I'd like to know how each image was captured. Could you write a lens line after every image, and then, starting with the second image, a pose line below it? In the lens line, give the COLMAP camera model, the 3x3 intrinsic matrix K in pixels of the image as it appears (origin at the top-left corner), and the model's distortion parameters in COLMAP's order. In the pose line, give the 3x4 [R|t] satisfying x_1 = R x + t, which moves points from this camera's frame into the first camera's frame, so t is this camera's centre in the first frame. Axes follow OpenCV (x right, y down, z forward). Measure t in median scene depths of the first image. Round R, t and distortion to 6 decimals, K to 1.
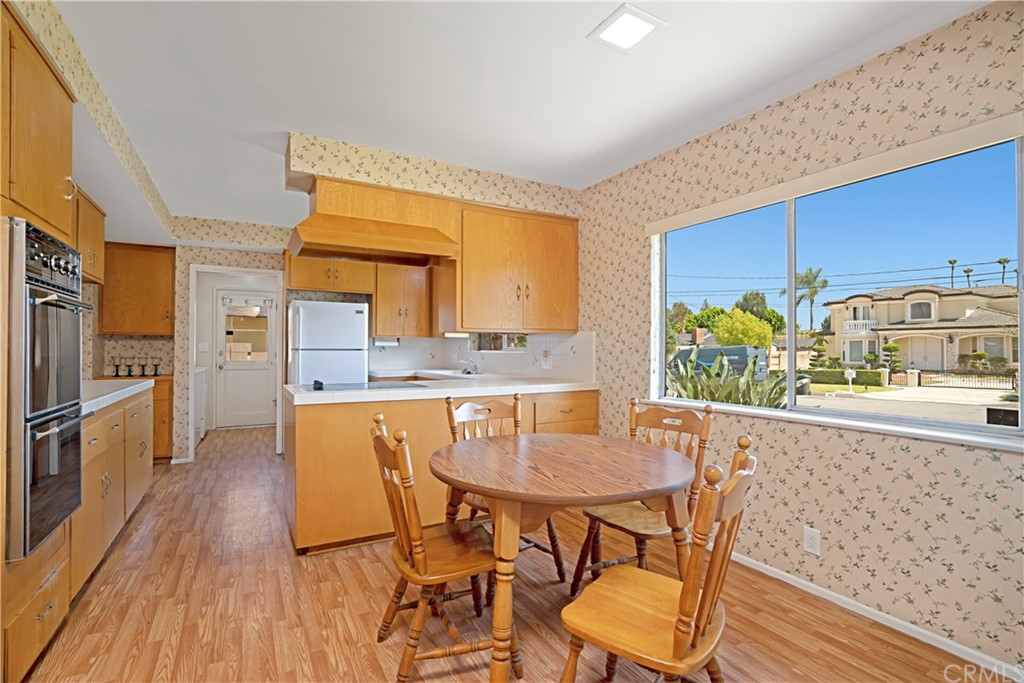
lens RADIAL K [[518.5, 0, 521.5], [0, 518.5, 338.1], [0, 0, 1]] dist [-0.039867, 0.001671]
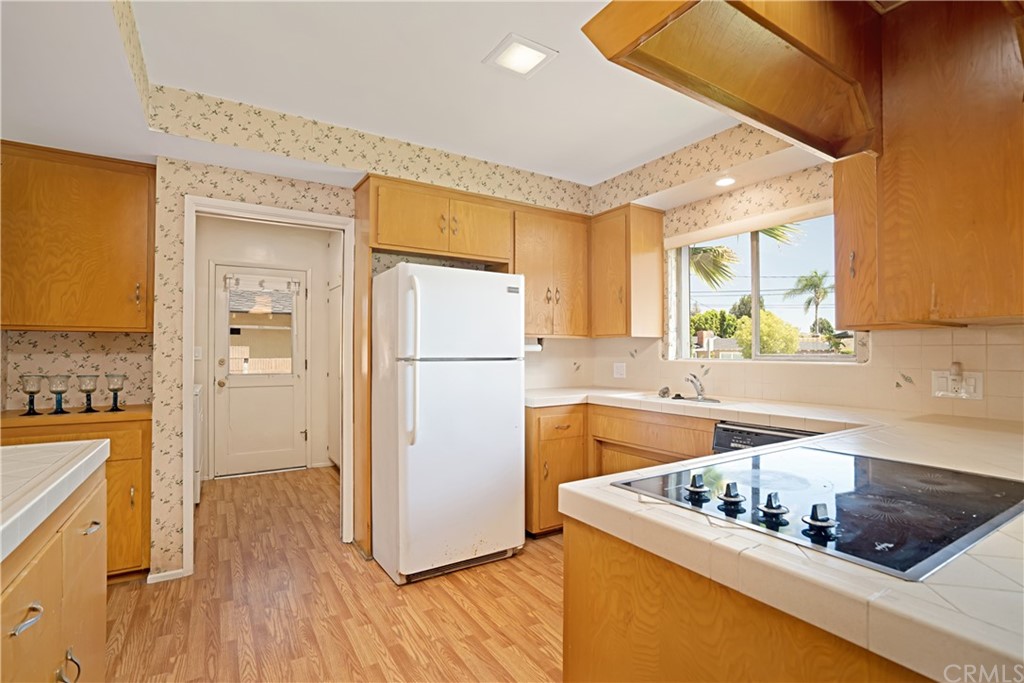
lens RADIAL K [[476.3, 0, 511.0], [0, 476.3, 341.9], [0, 0, 1]] dist [-0.052637, 0.018486]
pose [[0.996874, 0.000415, 0.079013, -0.346735], [-0.000473, 1.000000, 0.000722, 0.004107], [-0.079012, -0.000757, 0.996873, 0.486893]]
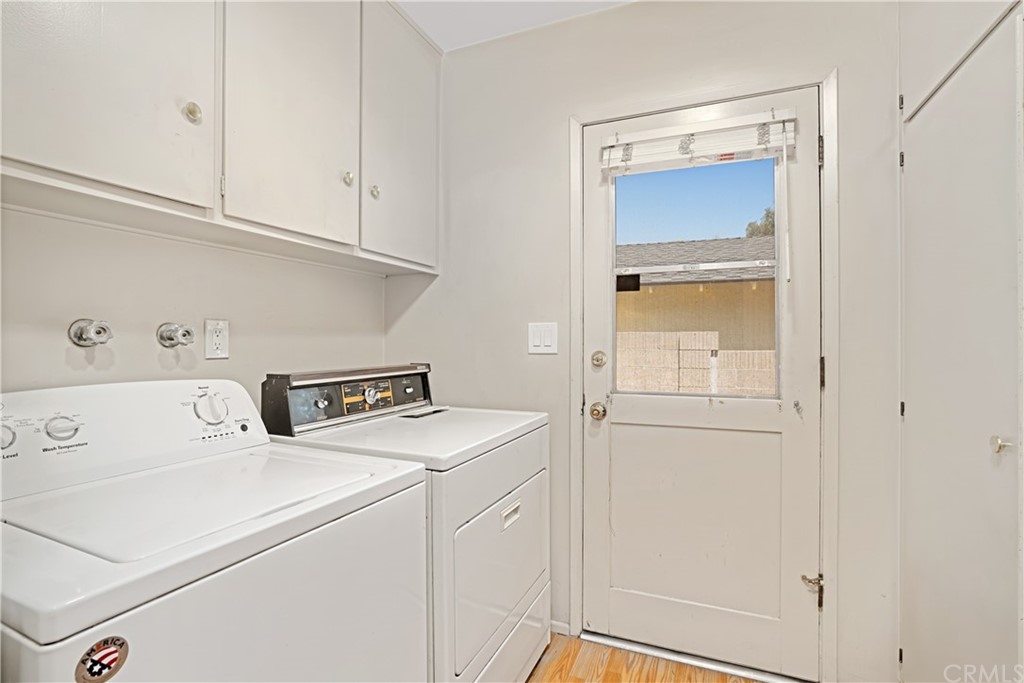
lens RADIAL K [[476.3, 0, 511.0], [0, 476.3, 341.9], [0, 0, 1]] dist [-0.052637, 0.018486]
pose [[0.669753, -0.000266, -0.742584, -0.564980], [0.016750, 0.999751, 0.014749, 0.020605], [0.742395, -0.022316, 0.669590, 1.041056]]
